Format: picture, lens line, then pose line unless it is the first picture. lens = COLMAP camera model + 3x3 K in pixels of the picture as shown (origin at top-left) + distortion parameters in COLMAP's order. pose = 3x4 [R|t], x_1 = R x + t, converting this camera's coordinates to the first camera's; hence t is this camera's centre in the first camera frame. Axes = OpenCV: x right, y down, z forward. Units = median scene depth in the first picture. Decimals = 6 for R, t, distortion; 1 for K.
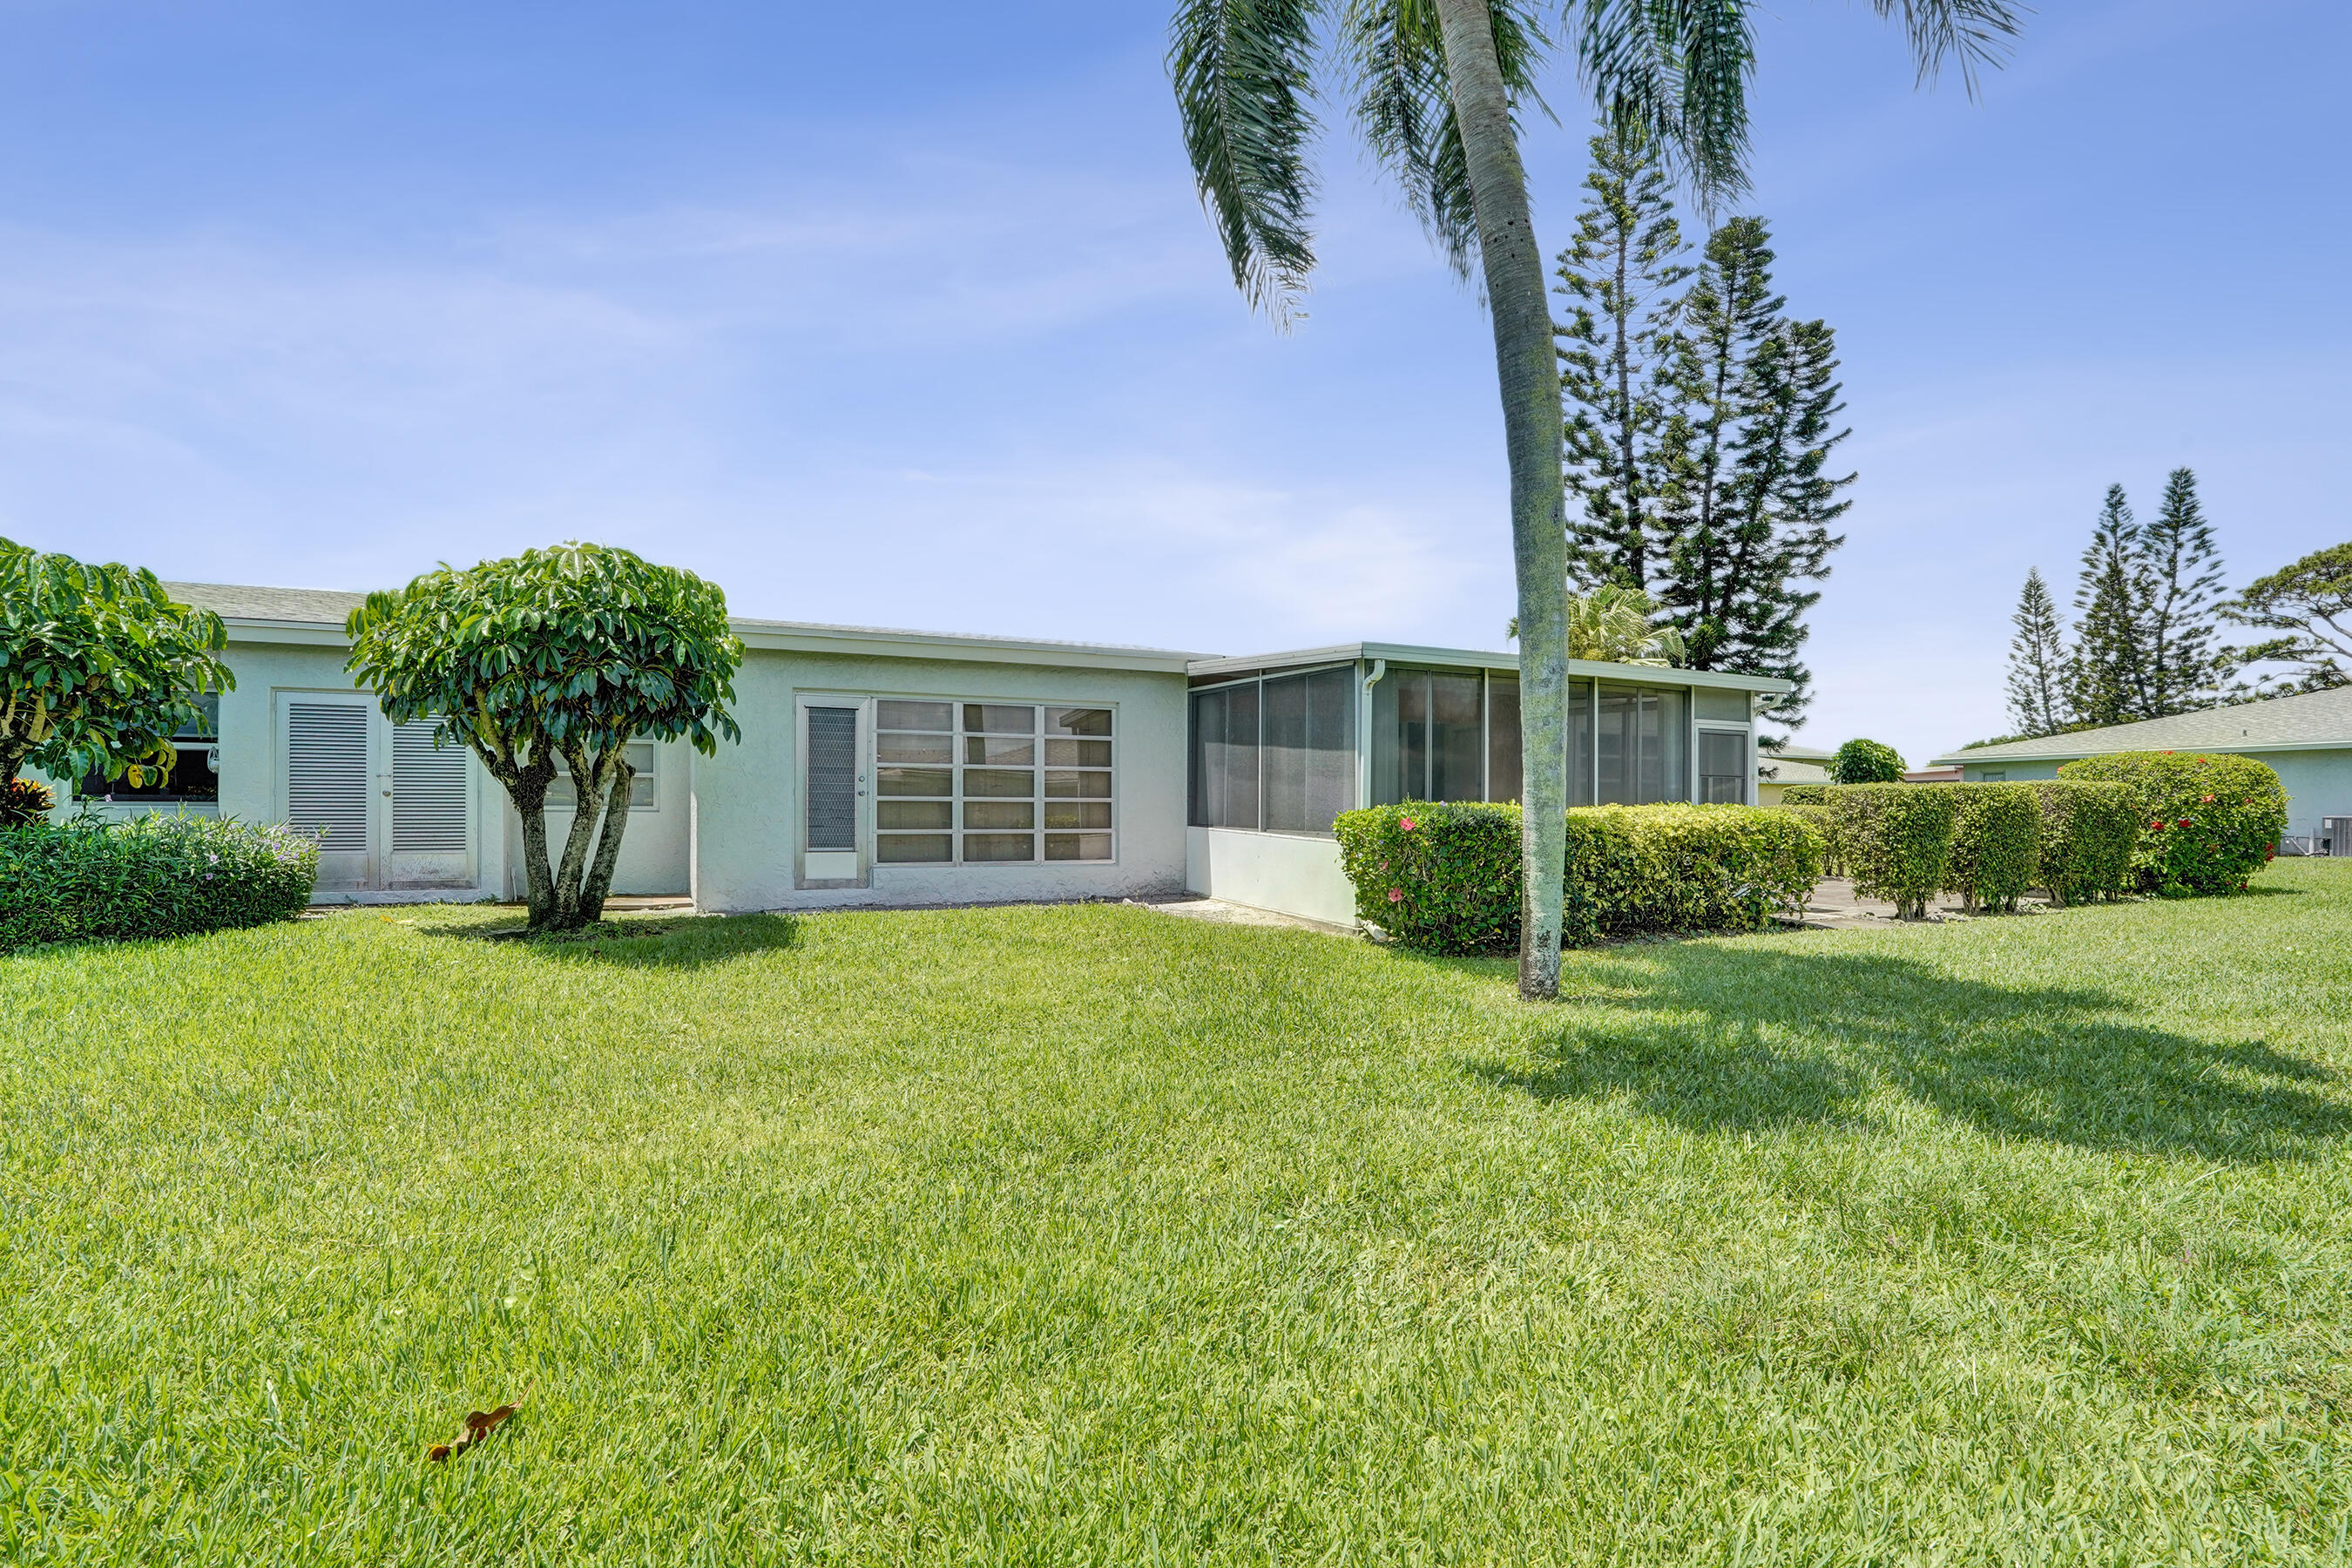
lens RADIAL K [[1119.5, 0, 1170.3], [0, 1119.5, 819.2], [0, 0, 1]] dist [-0.070769, 0.035798]
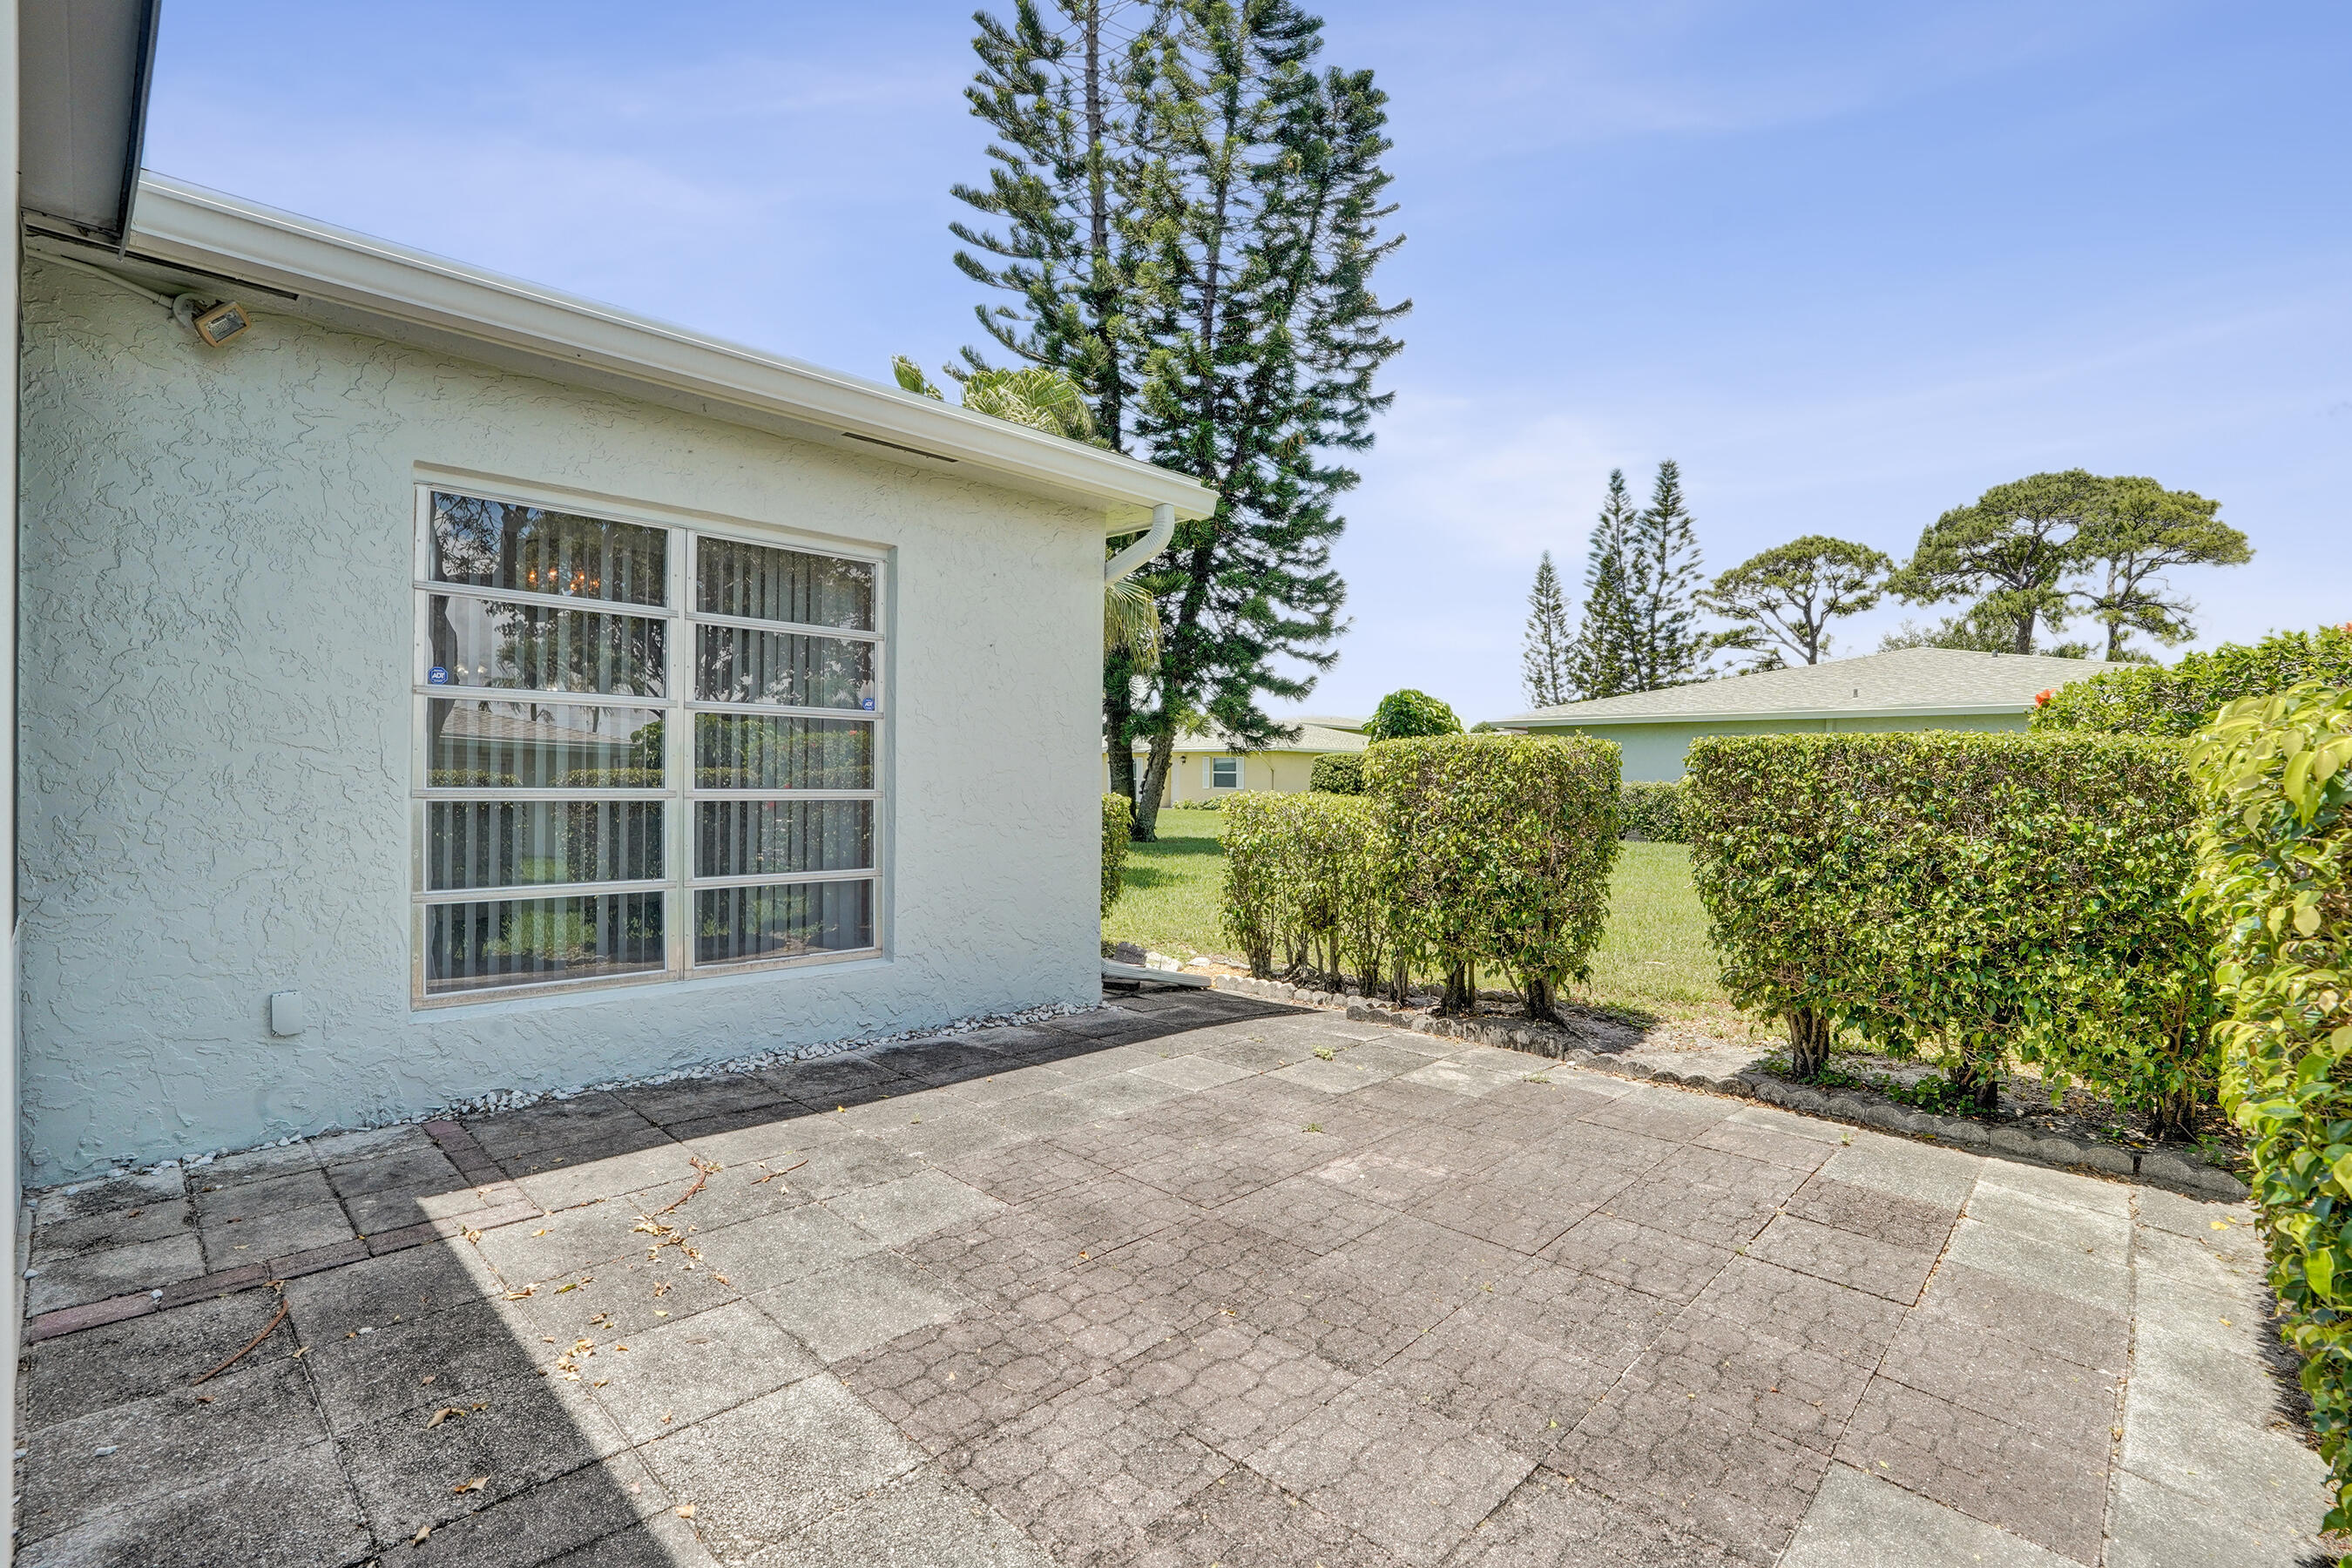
lens RADIAL K [[1102.9, 0, 1183.4], [0, 1102.9, 781.9], [0, 0, 1]] dist [-0.072454, 0.026215]
pose [[0.930450, 0.013087, 0.366184, 0.119158], [-0.013549, 0.999907, -0.001309, -0.004894], [-0.366167, -0.003743, 0.930541, 0.197863]]
